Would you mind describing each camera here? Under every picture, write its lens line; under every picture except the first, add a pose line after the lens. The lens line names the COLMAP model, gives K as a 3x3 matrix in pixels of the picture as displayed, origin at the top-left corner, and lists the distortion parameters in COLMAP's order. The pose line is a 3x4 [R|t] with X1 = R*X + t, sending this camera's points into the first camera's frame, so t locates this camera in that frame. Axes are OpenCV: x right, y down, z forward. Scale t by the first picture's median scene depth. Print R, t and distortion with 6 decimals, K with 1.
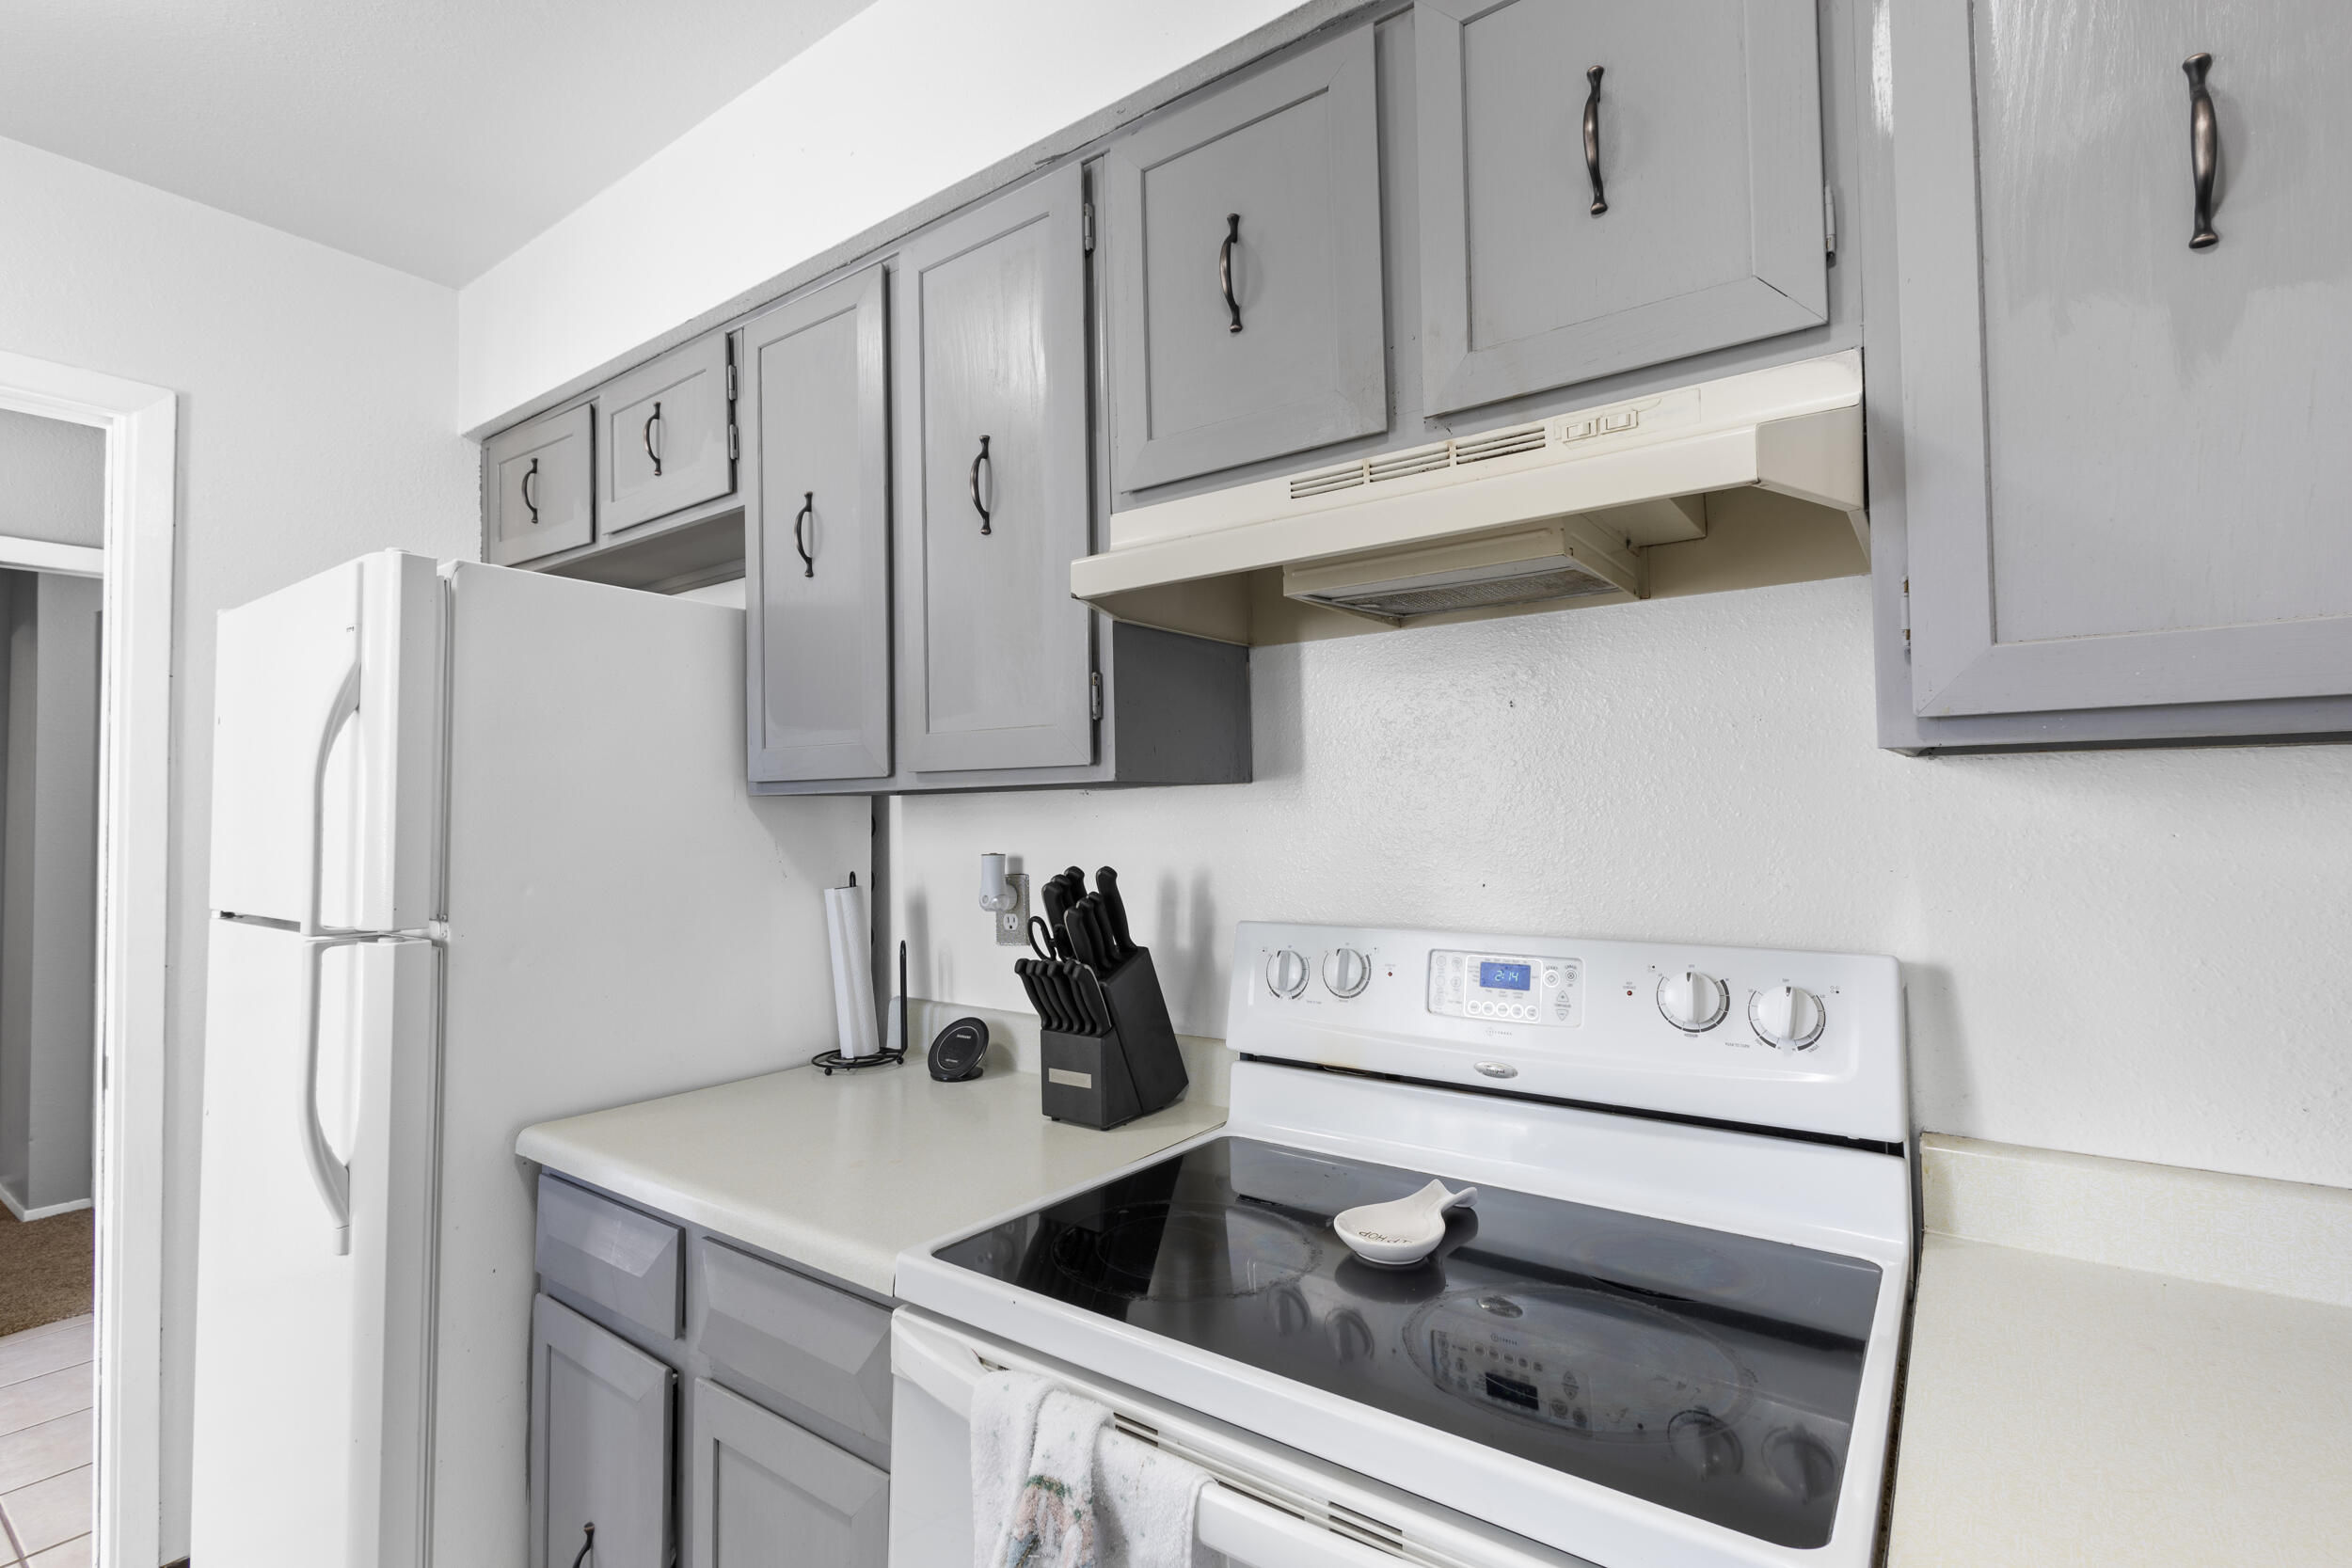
lens RADIAL K [[1079.2, 0, 1178.0], [0, 1079.2, 779.9], [0, 0, 1]] dist [0.010597, -0.004549]
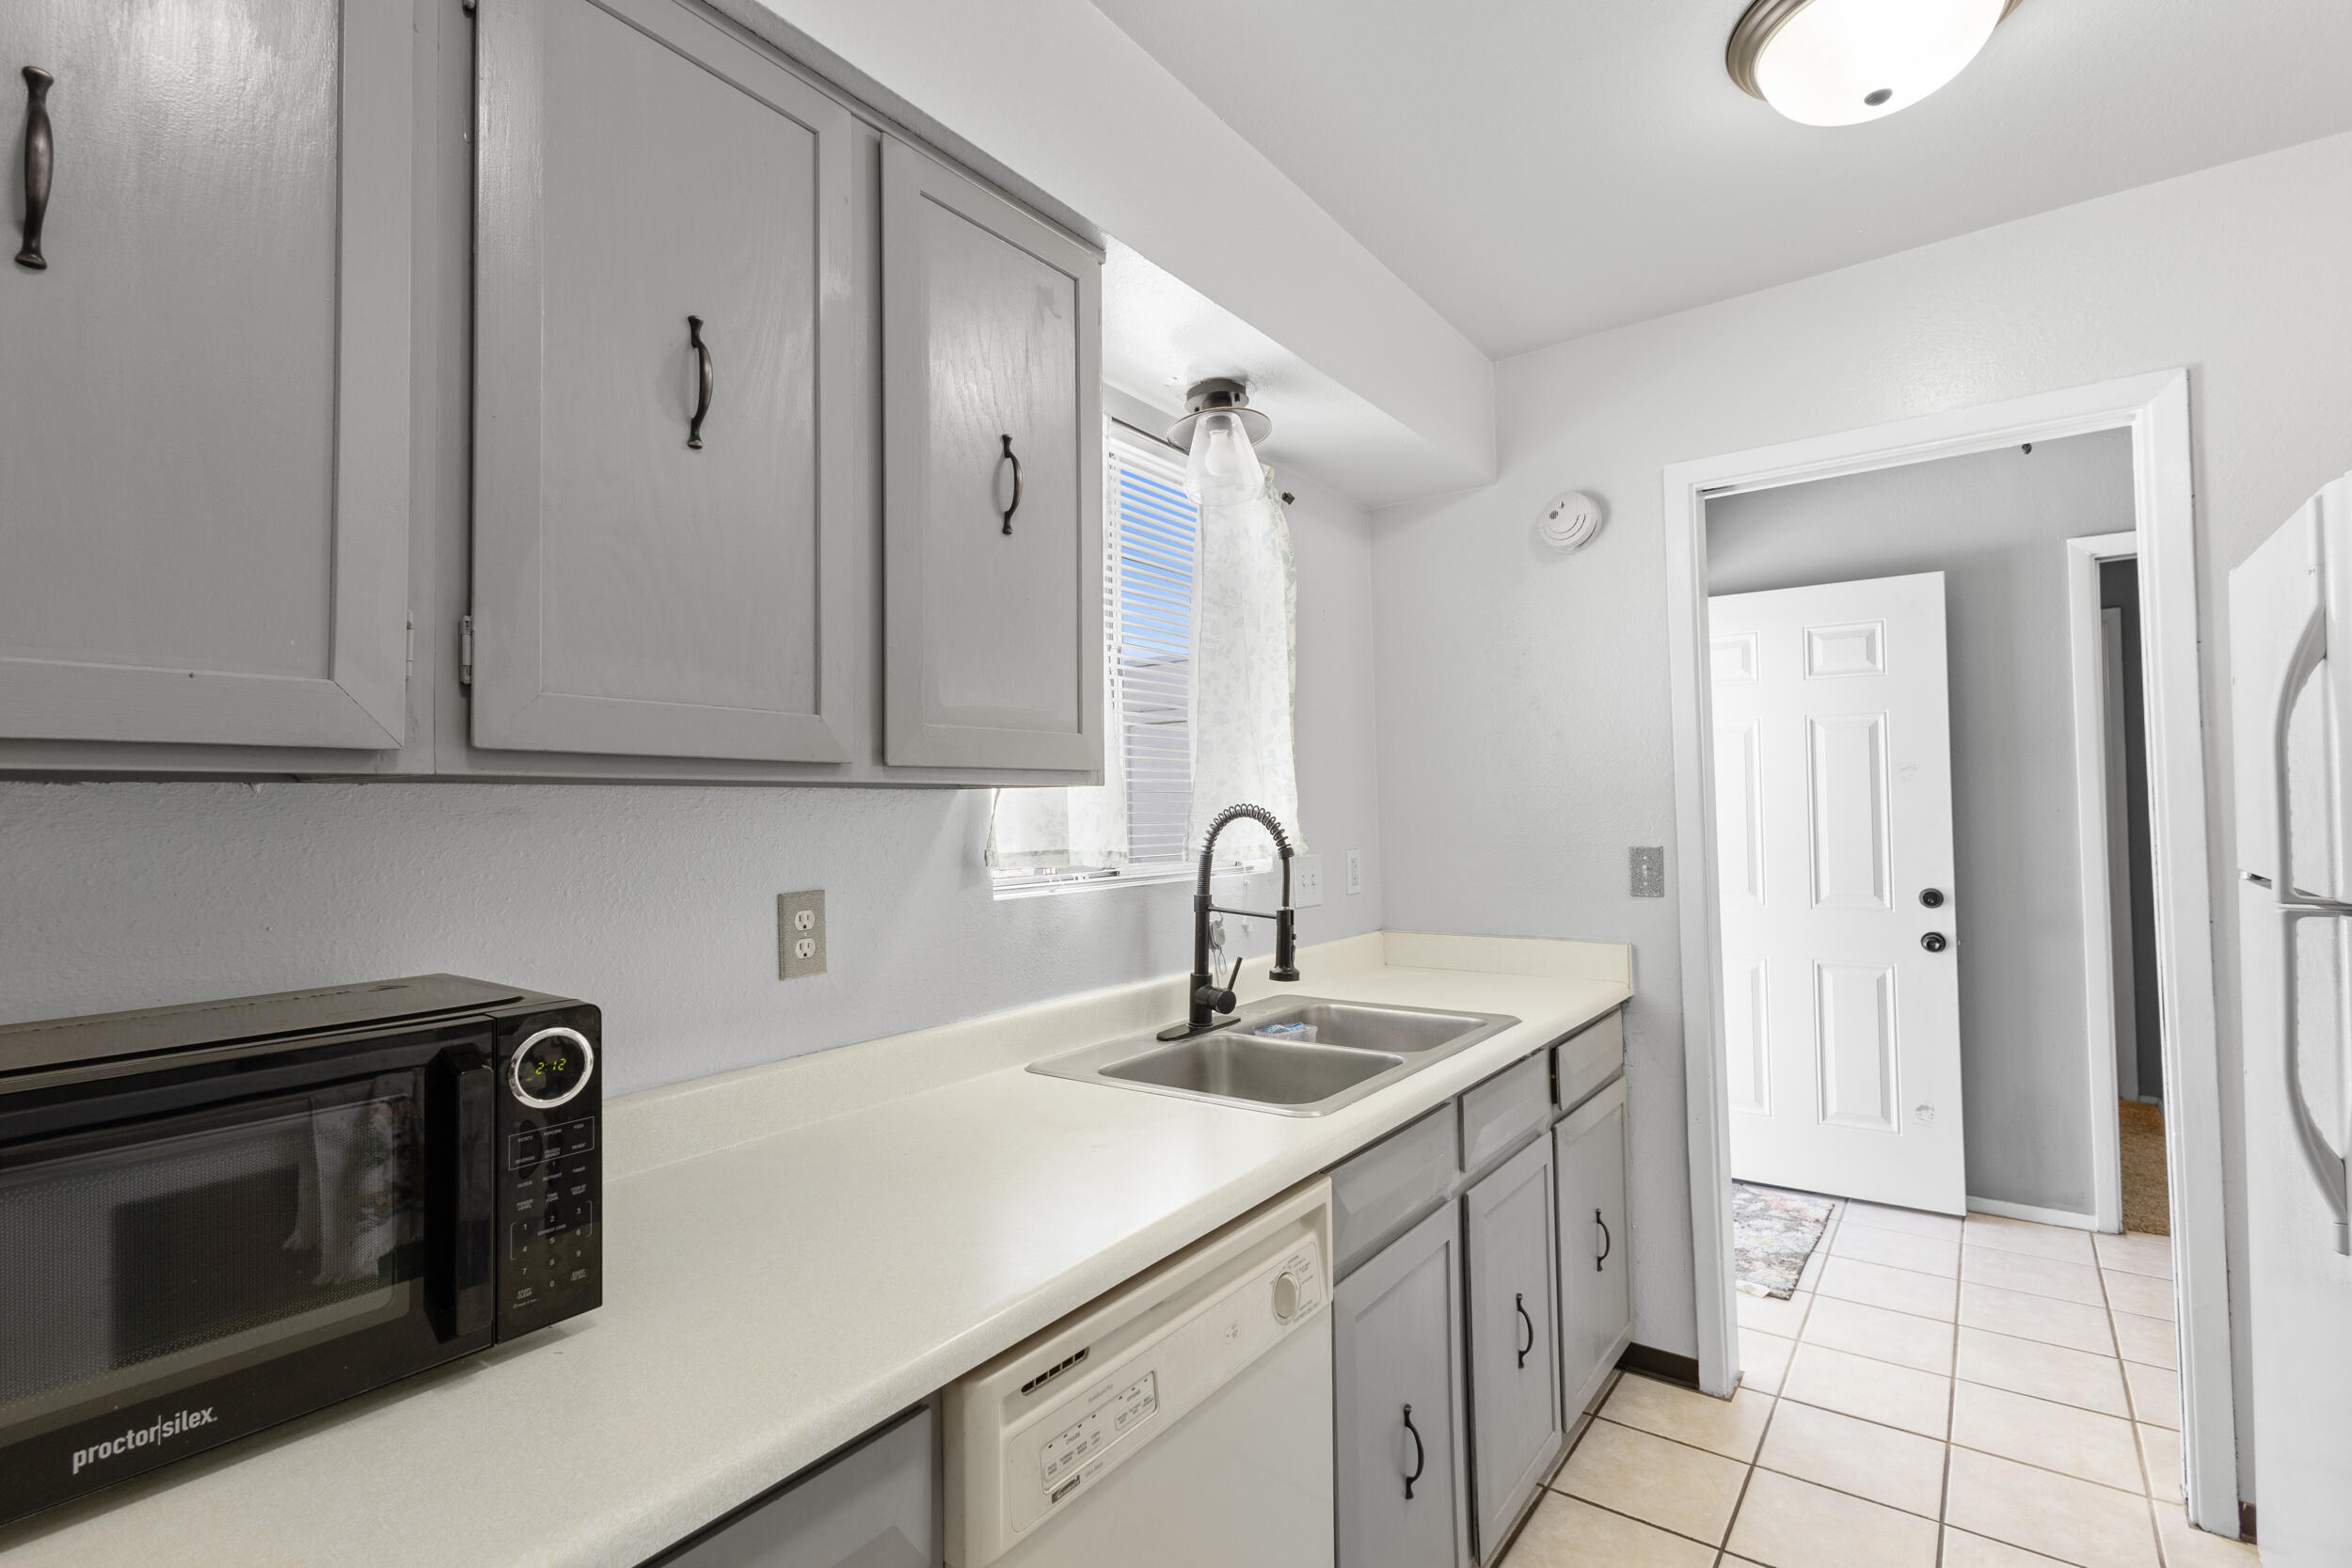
lens RADIAL K [[1079.2, 0, 1178.0], [0, 1079.2, 779.9], [0, 0, 1]] dist [0.010597, -0.004549]
pose [[-0.015685, -0.012490, -0.999799, 0.164571], [0.051080, 0.998606, -0.013277, -0.000741], [0.998571, -0.051278, -0.015025, 0.052426]]
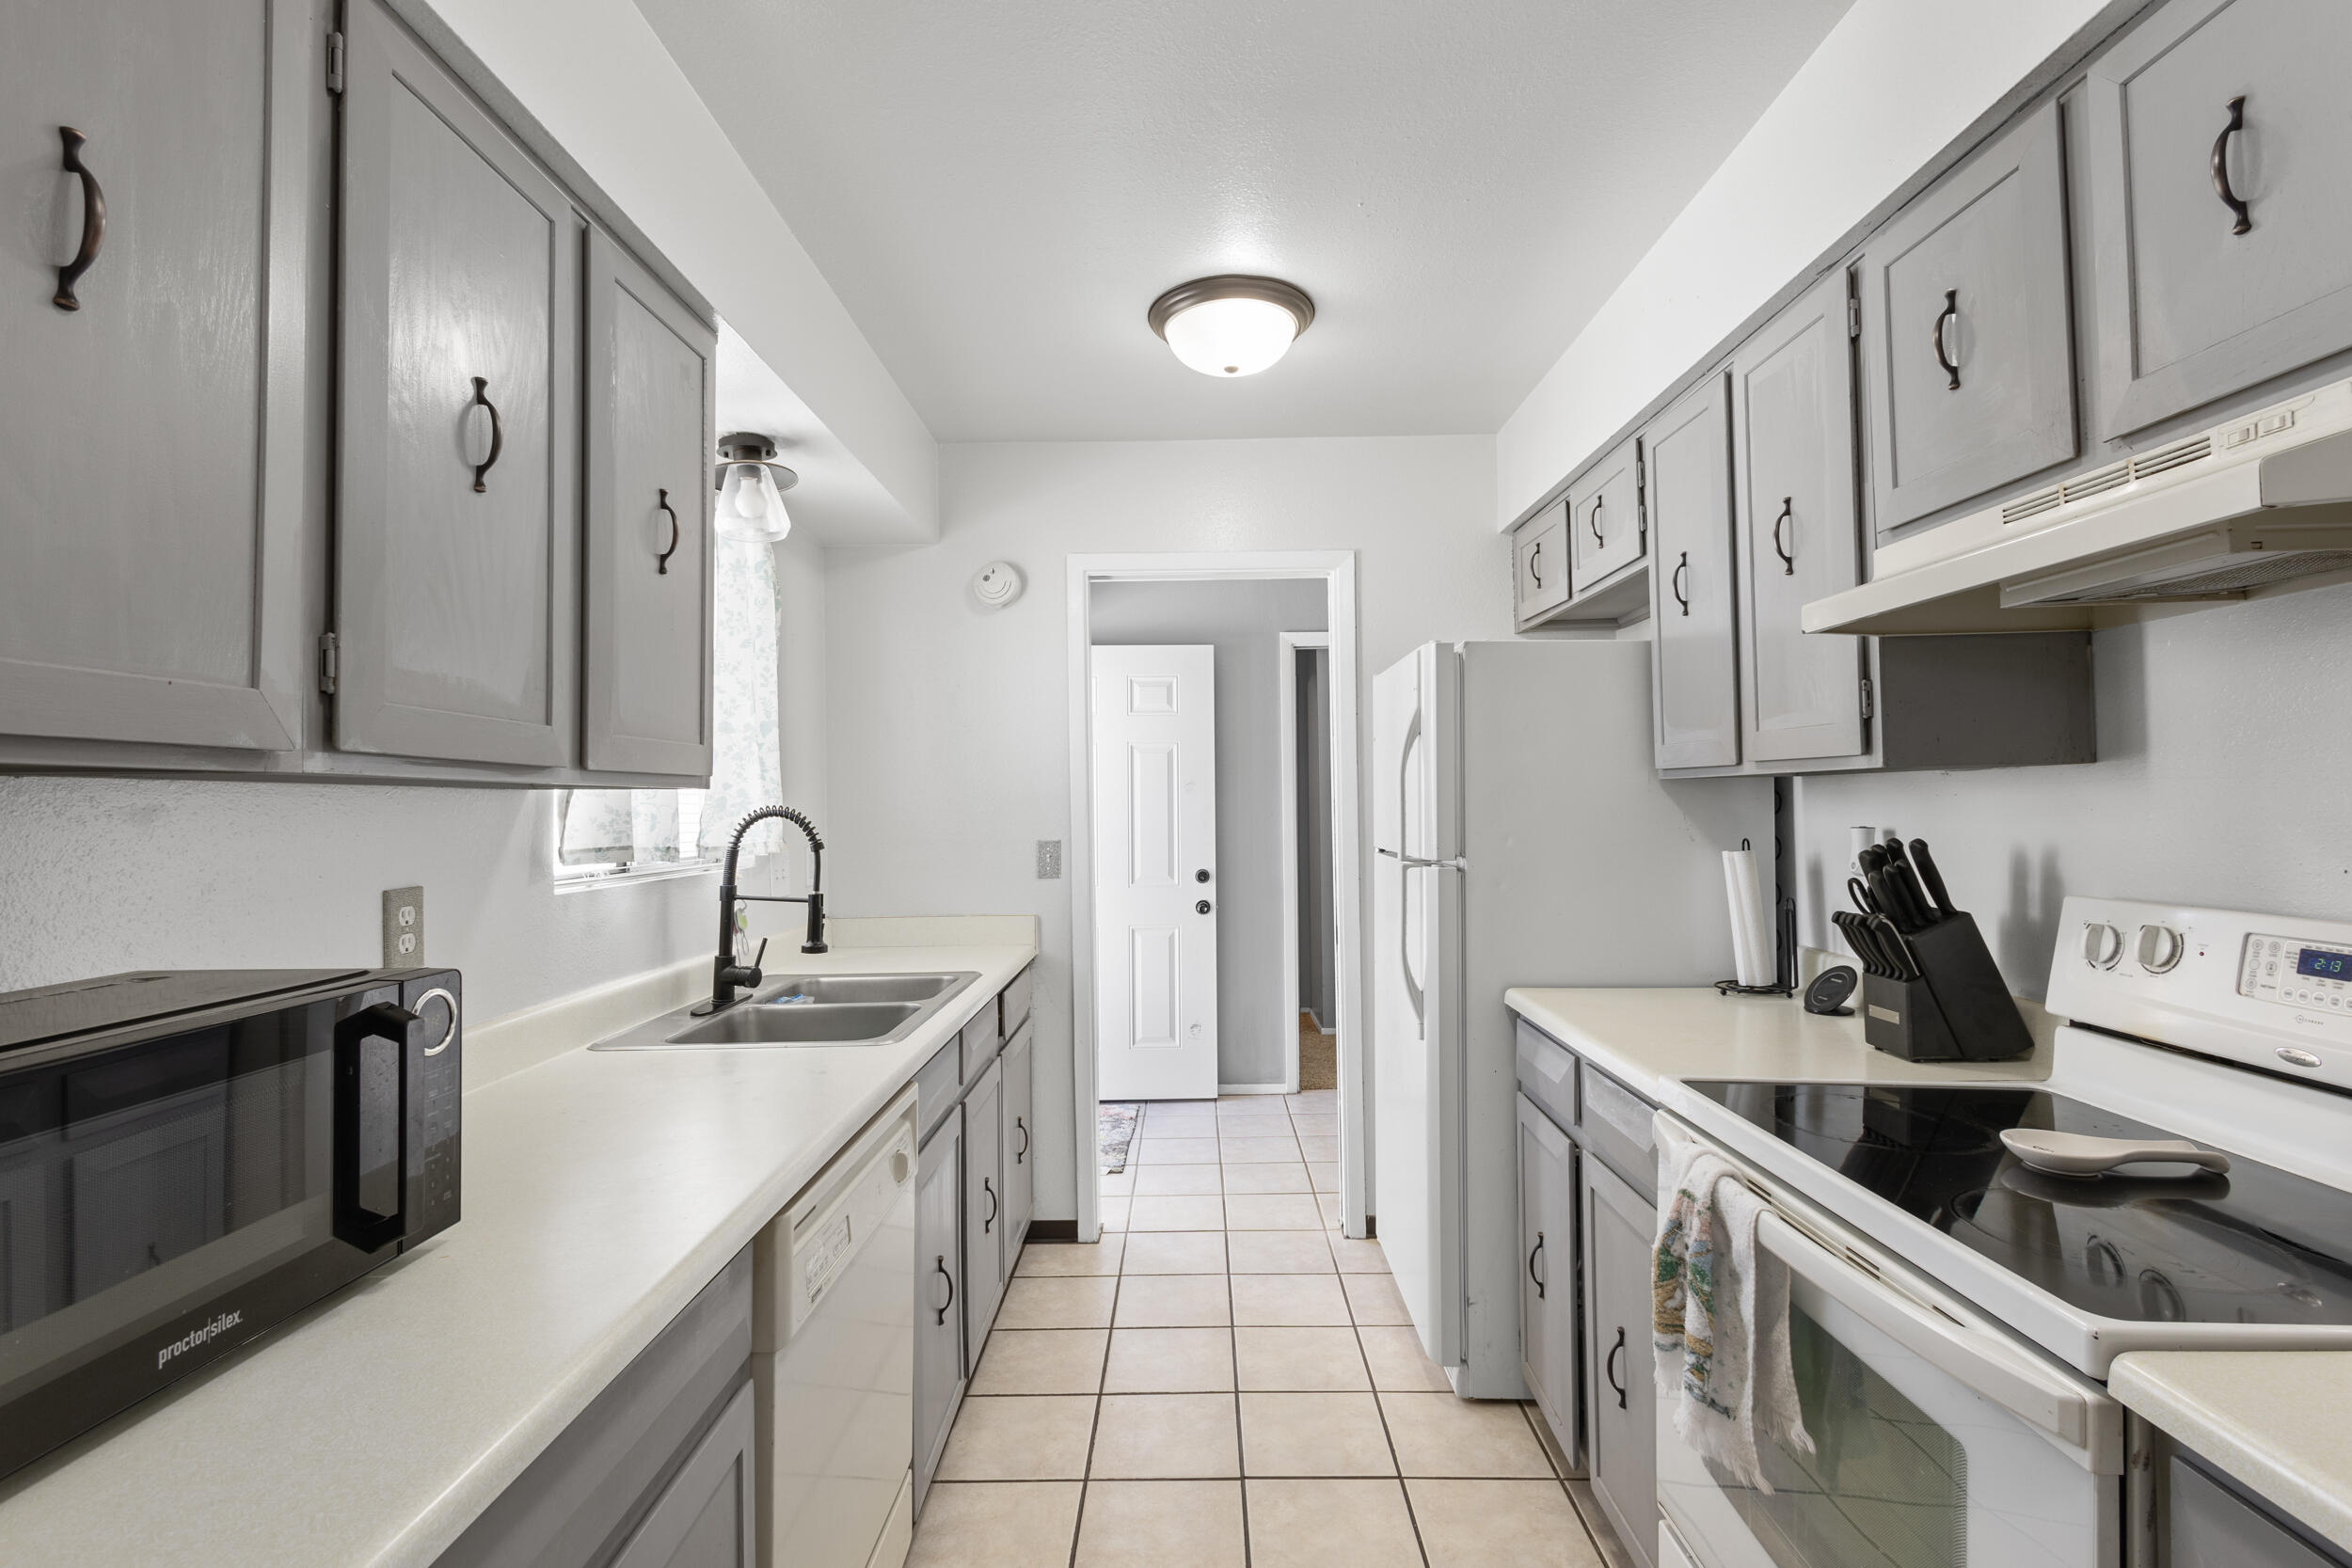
lens RADIAL K [[1079.2, 0, 1178.0], [0, 1079.2, 779.9], [0, 0, 1]] dist [0.010597, -0.004549]
pose [[0.577225, -0.009967, -0.816524, 0.452215], [0.030610, 0.999487, 0.009439, -0.019625], [0.816011, -0.030442, 0.577234, -0.338478]]
